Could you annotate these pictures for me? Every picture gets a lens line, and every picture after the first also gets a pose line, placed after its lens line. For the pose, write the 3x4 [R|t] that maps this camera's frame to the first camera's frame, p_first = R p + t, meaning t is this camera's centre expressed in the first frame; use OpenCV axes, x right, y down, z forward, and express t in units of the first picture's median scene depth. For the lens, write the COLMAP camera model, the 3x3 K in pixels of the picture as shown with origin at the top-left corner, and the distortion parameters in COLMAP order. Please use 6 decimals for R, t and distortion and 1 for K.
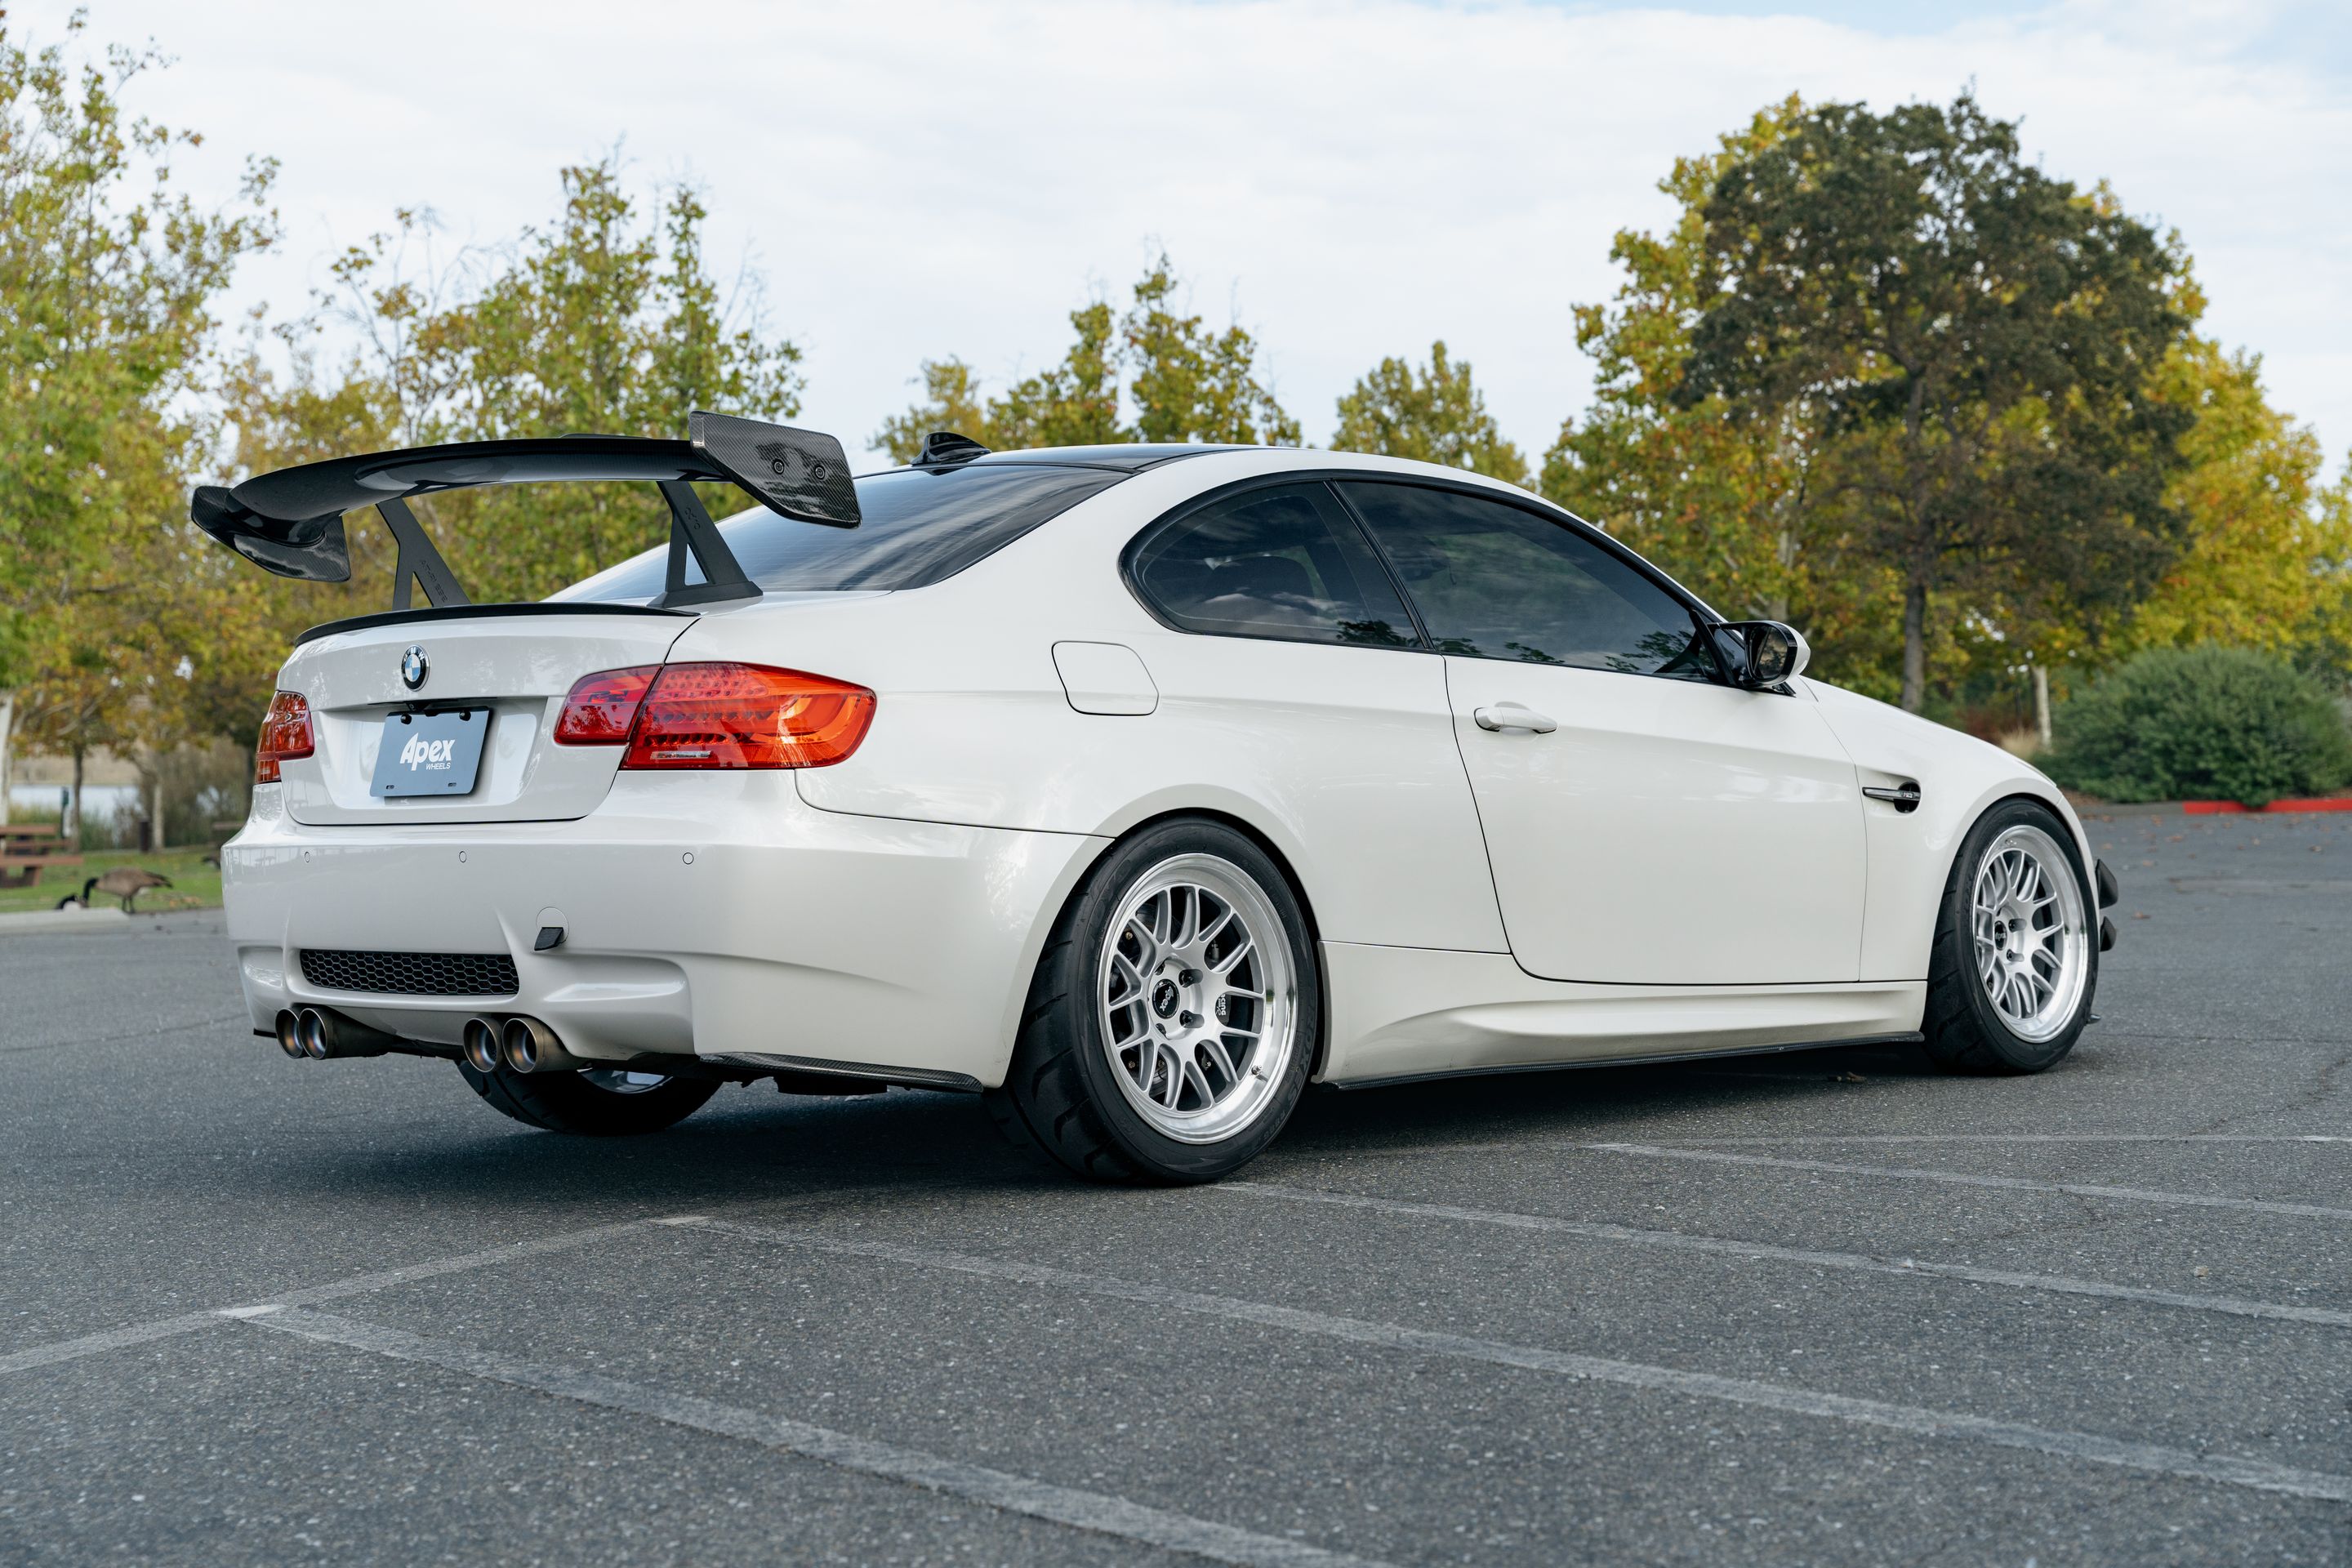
lens RADIAL K [[3330.9, 0, 1160.1], [0, 3330.9, 781.5], [0, 0, 1]] dist [0.003800, 0.053808]
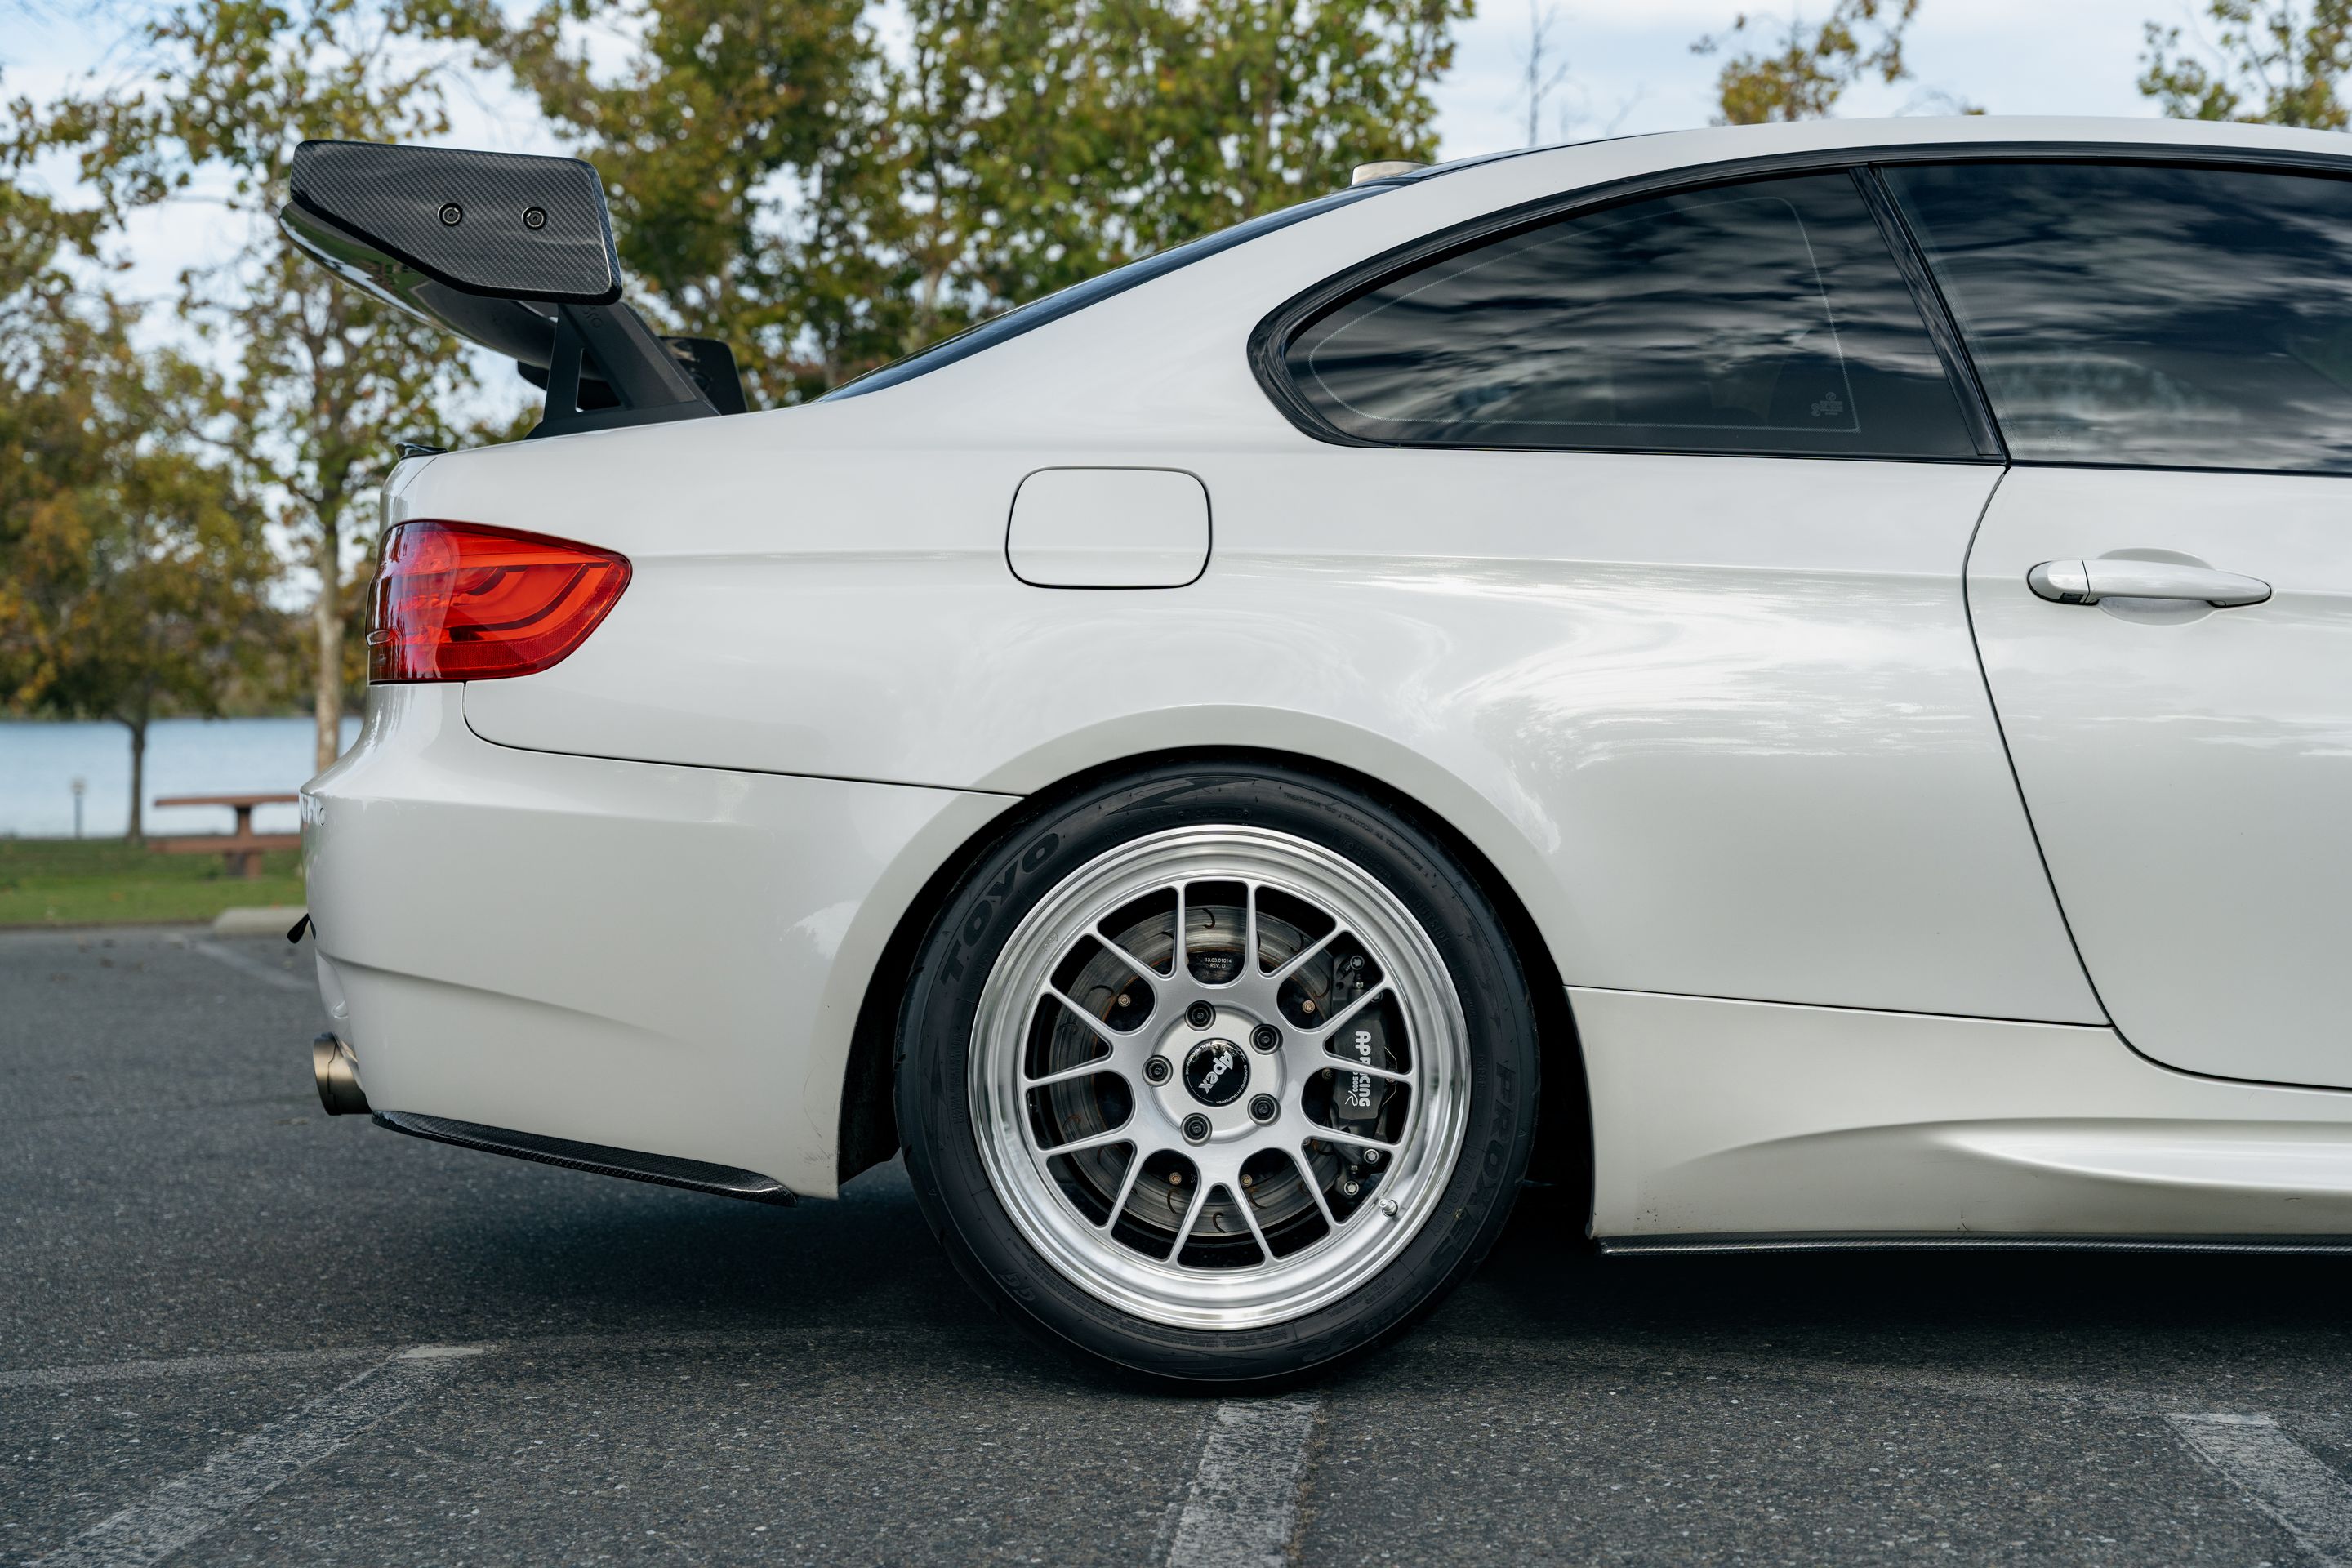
lens RADIAL K [[3292.6, 0, 1176.0], [0, 3292.6, 784.0], [0, 0, 1]] dist [-0.015234, 0.146377]
pose [[0.723987, 0.012813, -0.689695, 0.306553], [0.000398, 0.999820, 0.018992, 0.002809], [0.689814, -0.014025, 0.723851, 0.445029]]
